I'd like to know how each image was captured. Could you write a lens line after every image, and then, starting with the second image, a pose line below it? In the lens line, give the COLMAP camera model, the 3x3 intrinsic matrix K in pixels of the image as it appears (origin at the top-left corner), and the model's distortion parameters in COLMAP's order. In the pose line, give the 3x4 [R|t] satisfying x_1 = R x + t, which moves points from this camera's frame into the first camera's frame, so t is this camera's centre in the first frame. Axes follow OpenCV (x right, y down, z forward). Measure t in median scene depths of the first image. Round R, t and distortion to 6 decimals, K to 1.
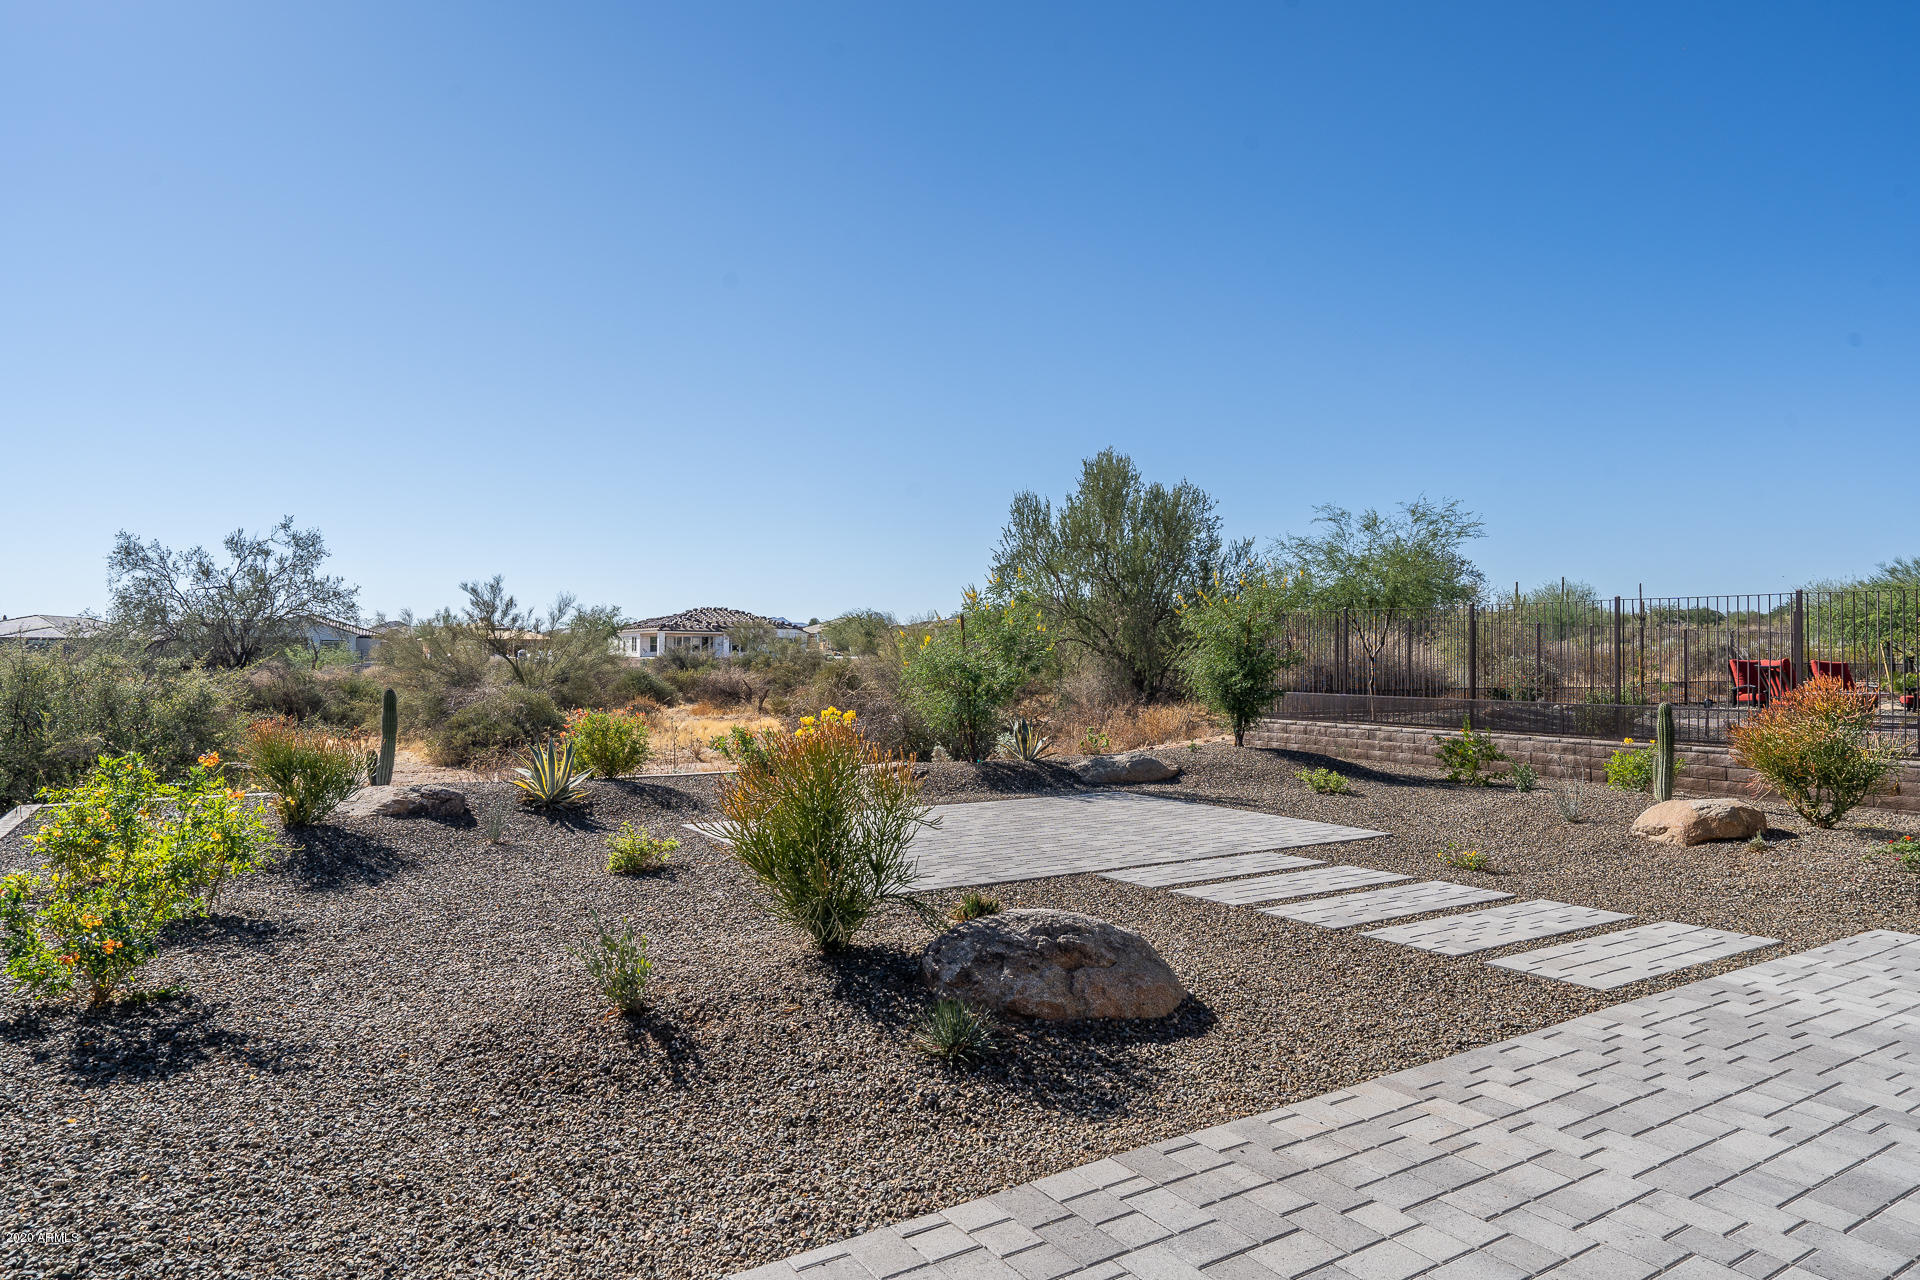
lens RADIAL K [[1175.2, 0, 959.8], [0, 1175.2, 628.5], [0, 0, 1]] dist [0.009242, 0.002874]
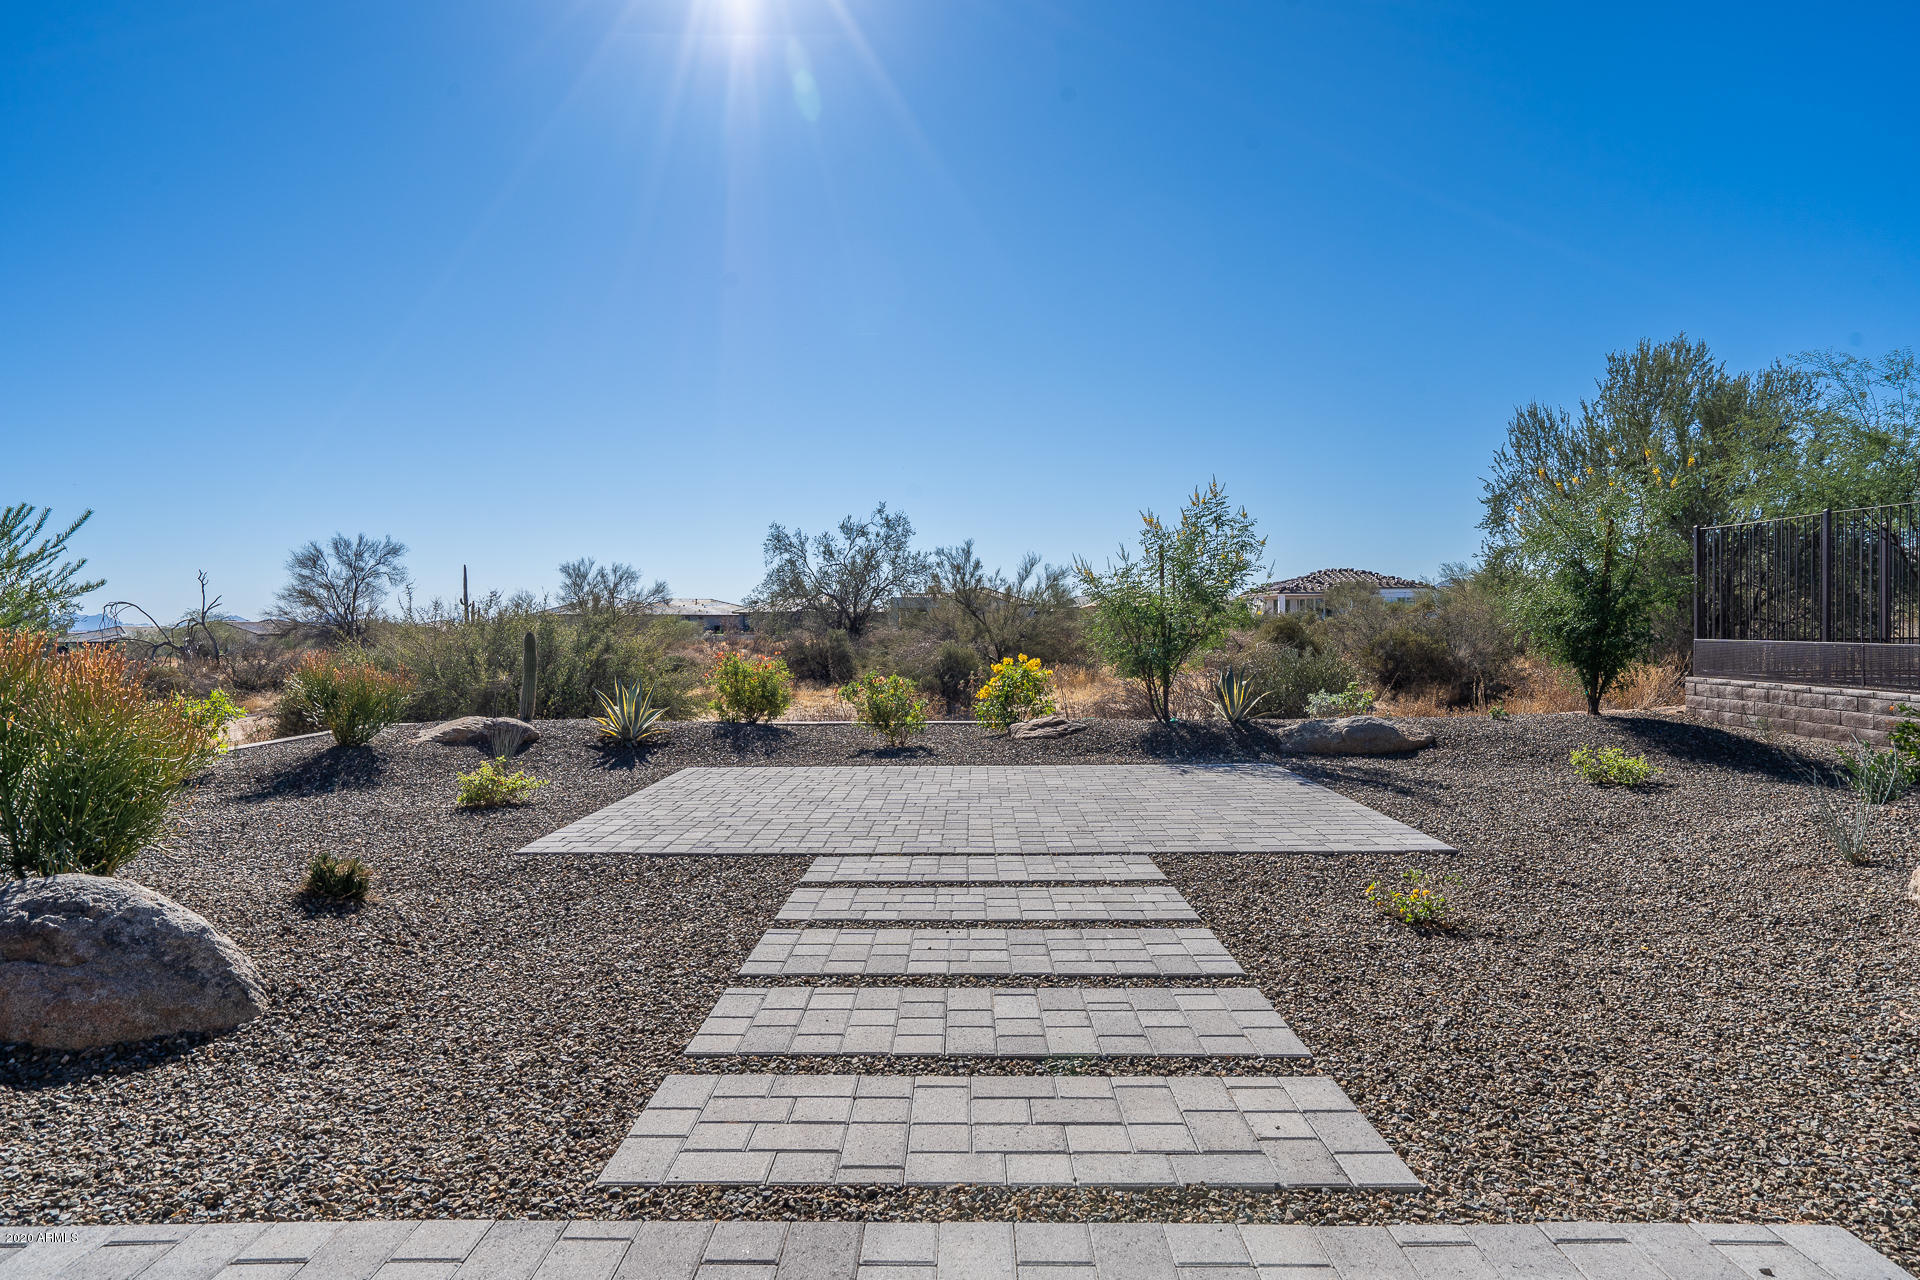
lens RADIAL K [[1115.7, 0, 963.7], [0, 1115.7, 639.2], [0, 0, 1]] dist [-0.005594, -0.000643]
pose [[0.831061, -0.004926, -0.556159, 0.160768], [0.026532, 0.999173, 0.030798, 0.013295], [0.555548, -0.040351, 0.830505, 0.128089]]
